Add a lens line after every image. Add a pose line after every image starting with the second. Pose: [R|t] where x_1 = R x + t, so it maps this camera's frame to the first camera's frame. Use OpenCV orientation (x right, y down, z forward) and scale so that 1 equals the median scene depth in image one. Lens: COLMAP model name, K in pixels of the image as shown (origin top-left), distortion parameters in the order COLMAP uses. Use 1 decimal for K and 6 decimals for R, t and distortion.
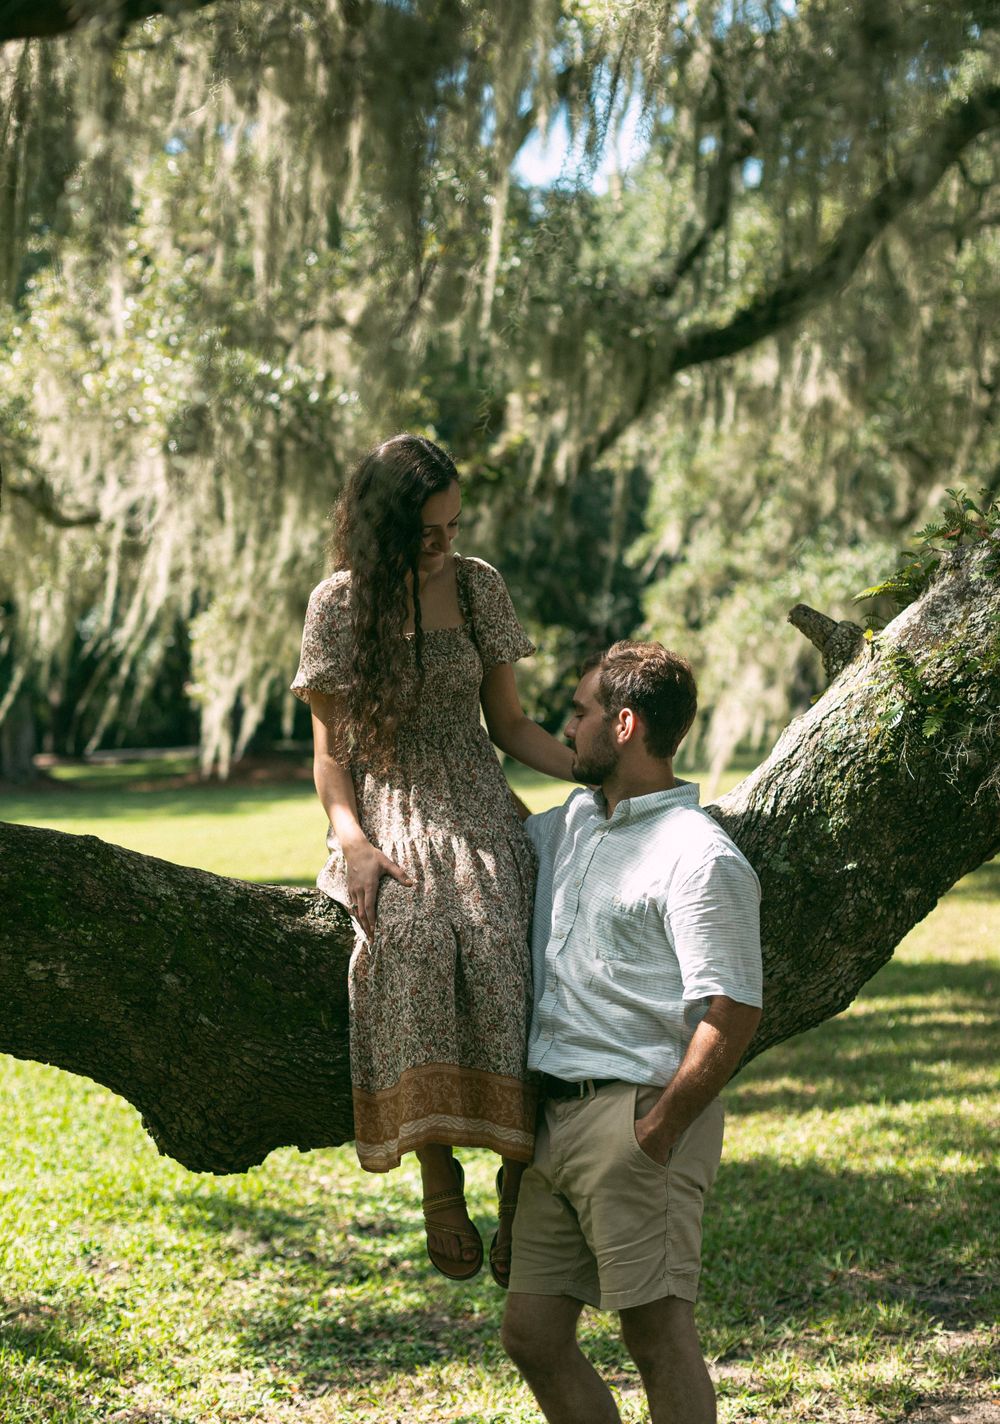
lens RADIAL K [[2176.5, 0, 456.3], [0, 2176.5, 712.8], [0, 0, 1]] dist [0.008065, 0.131714]
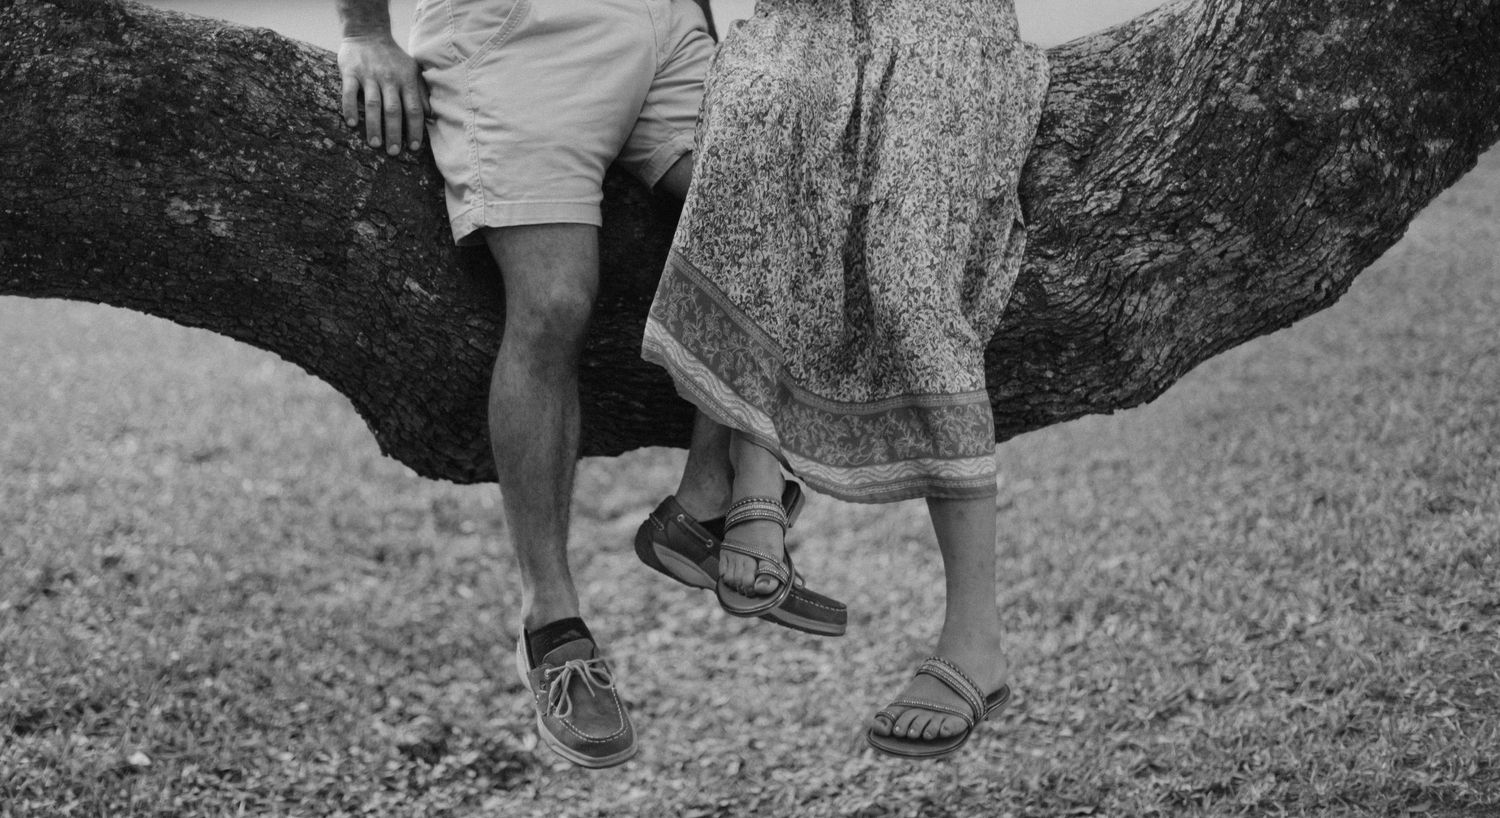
lens RADIAL K [[2266.8, 0, 636.3], [0, 2266.8, 258.3], [0, 0, 1]] dist [-0.050596, 0.211097]
pose [[0.986725, 0.044391, -0.156215, 0.051851], [-0.019369, 0.987219, 0.158191, 0.006981], [0.161240, -0.153065, 0.974973, 0.185404]]
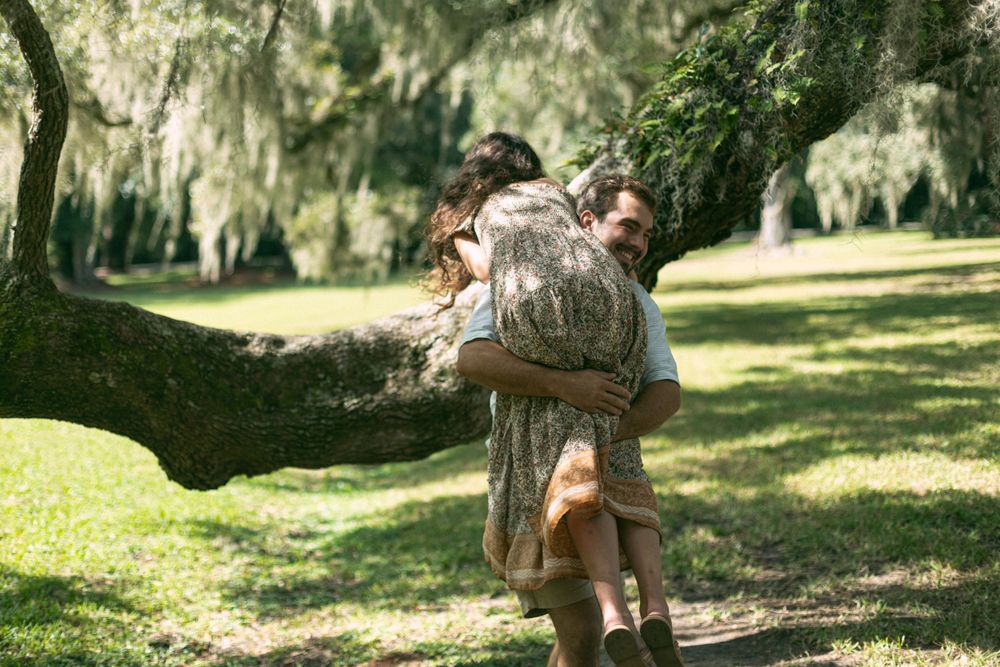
lens RADIAL K [[1384.0, 0, 465.4], [0, 1384.0, 334.6], [0, 0, 1]] dist [0.002963, -0.016171]
pose [[0.997667, -0.013187, 0.066982, 0.023581], [0.008789, 0.997811, 0.065539, 0.007263], [-0.067700, -0.064797, 0.995599, -0.102917]]
